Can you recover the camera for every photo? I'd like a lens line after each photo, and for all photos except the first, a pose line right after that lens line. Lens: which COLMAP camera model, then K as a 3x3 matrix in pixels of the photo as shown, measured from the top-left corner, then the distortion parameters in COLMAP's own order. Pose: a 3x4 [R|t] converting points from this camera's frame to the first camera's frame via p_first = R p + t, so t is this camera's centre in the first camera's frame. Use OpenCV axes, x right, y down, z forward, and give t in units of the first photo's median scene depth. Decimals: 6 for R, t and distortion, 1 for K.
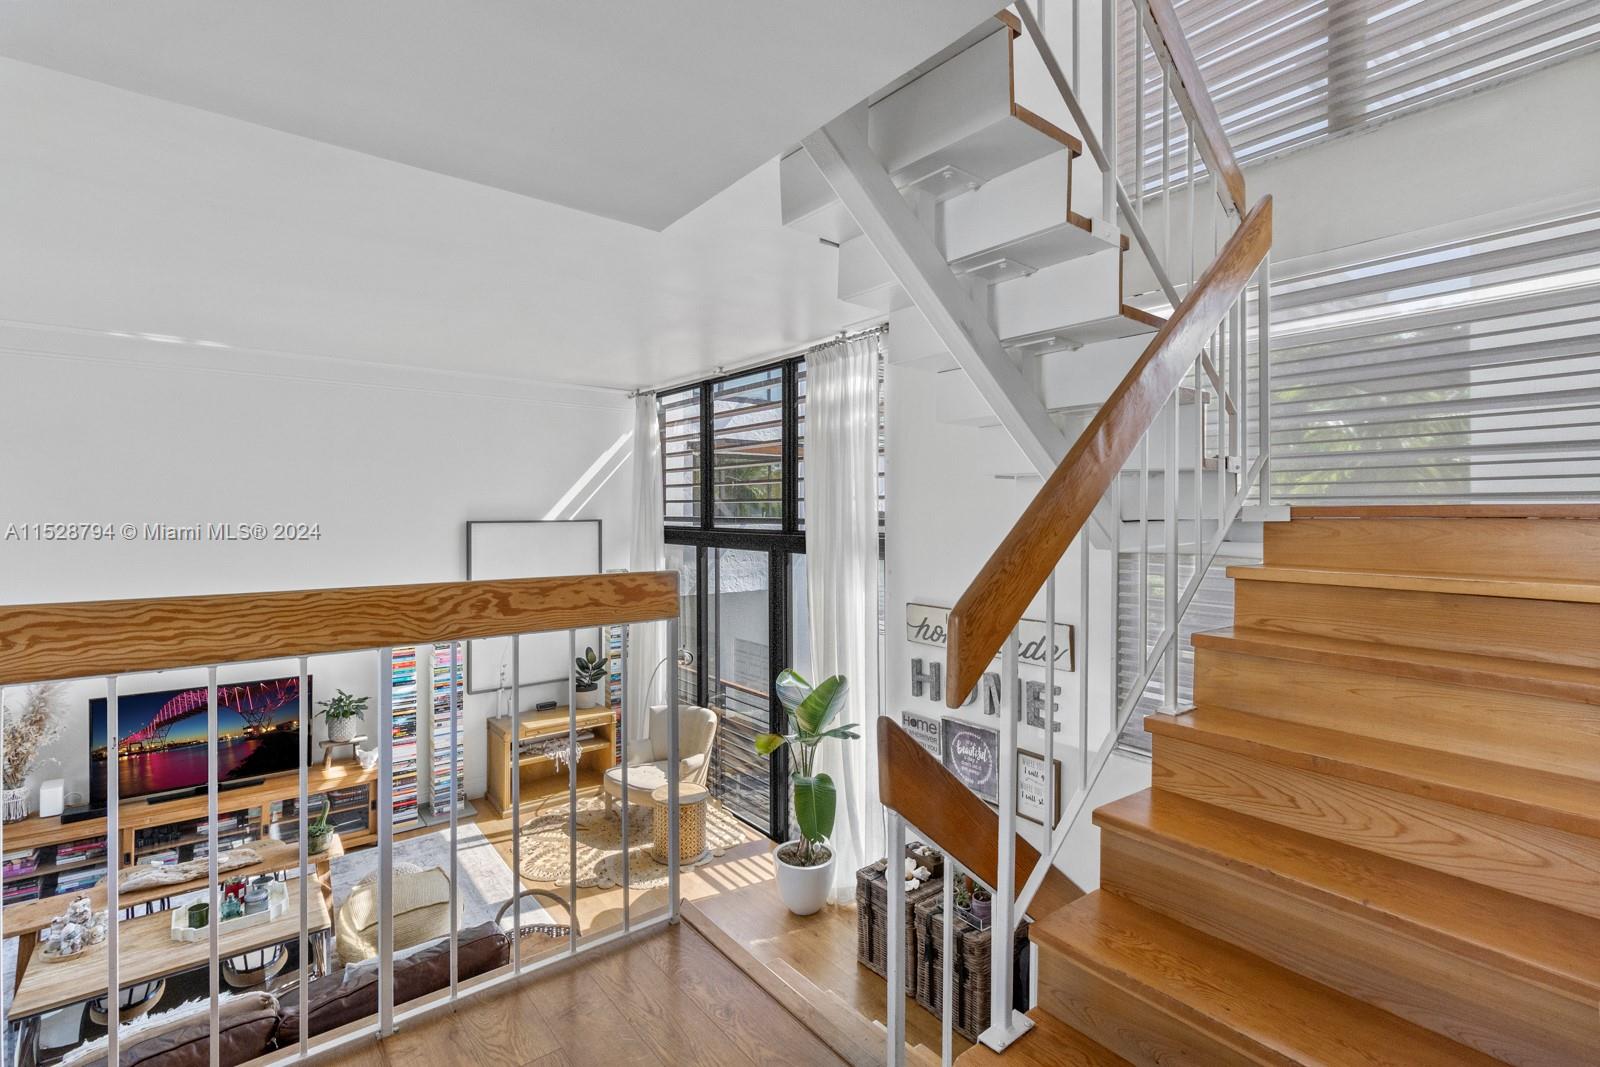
lens RADIAL K [[744.4, 0, 786.3], [0, 744.4, 512.5], [0, 0, 1]] dist [0.002969, 0.001386]
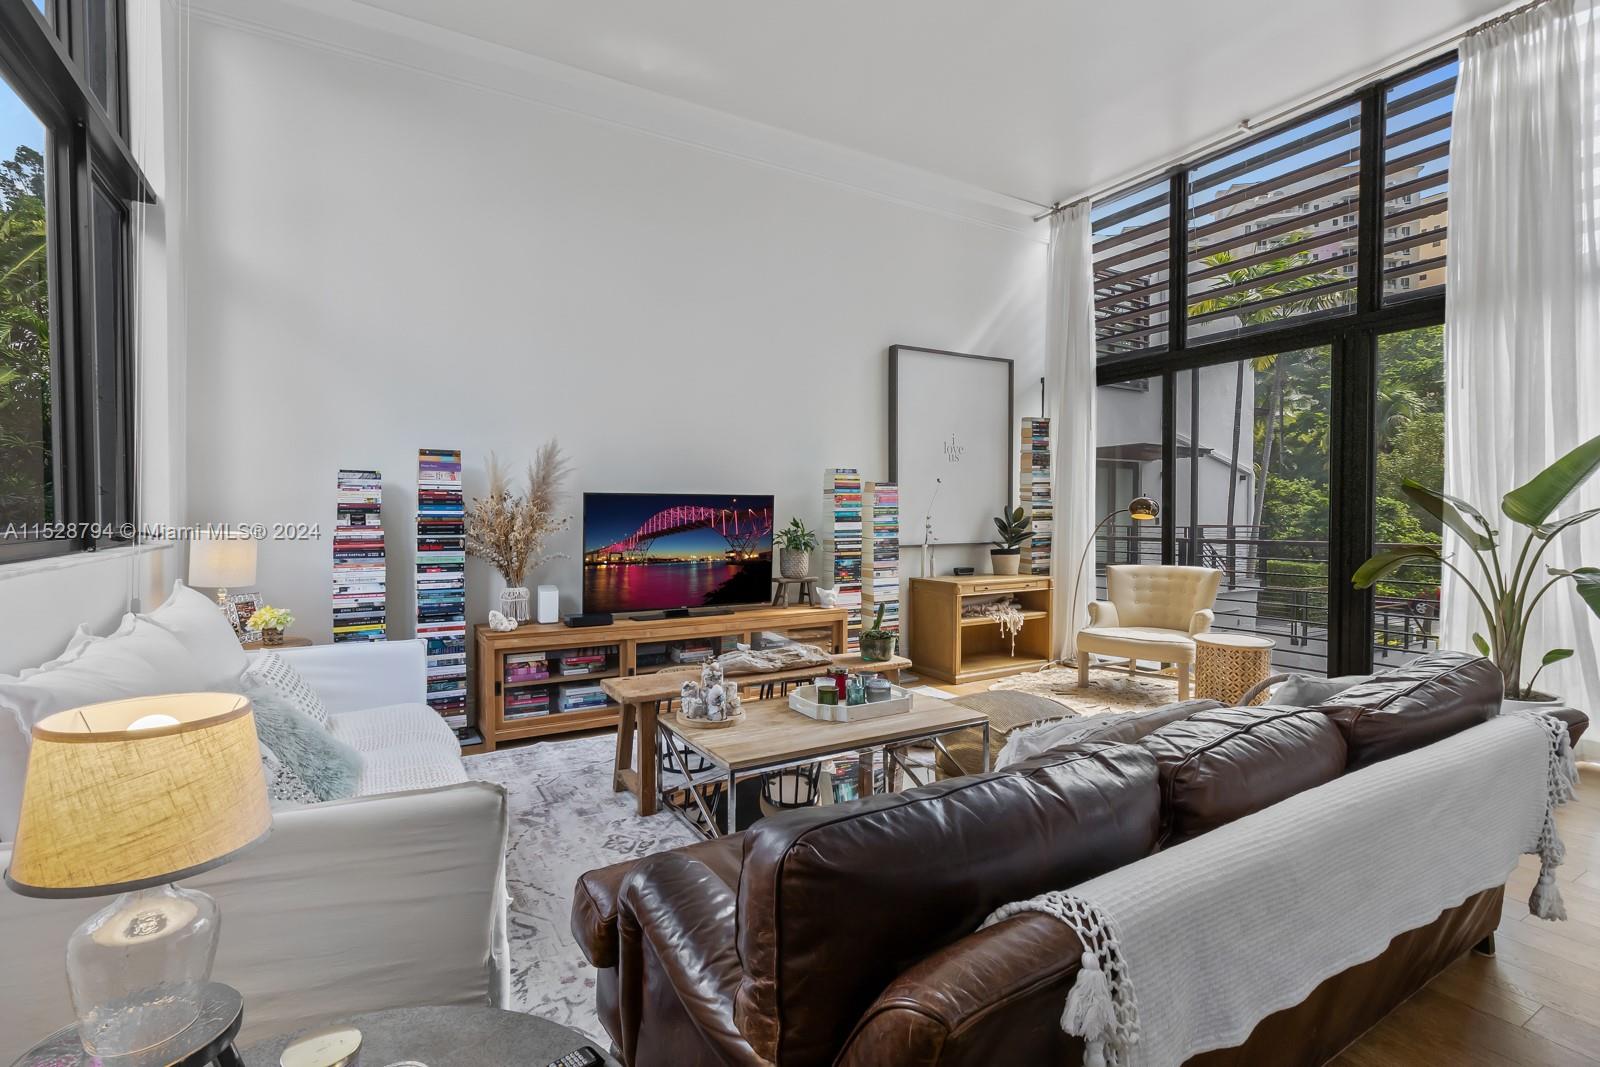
lens RADIAL K [[744.4, 0, 785.0], [0, 744.4, 527.4], [0, 0, 1]] dist [0.002969, 0.001386]
pose [[0.990841, -0.002368, -0.135013, -0.601607], [0.004462, 0.999874, 0.015207, 0.286503], [0.134960, -0.015670, 0.990727, 0.178150]]
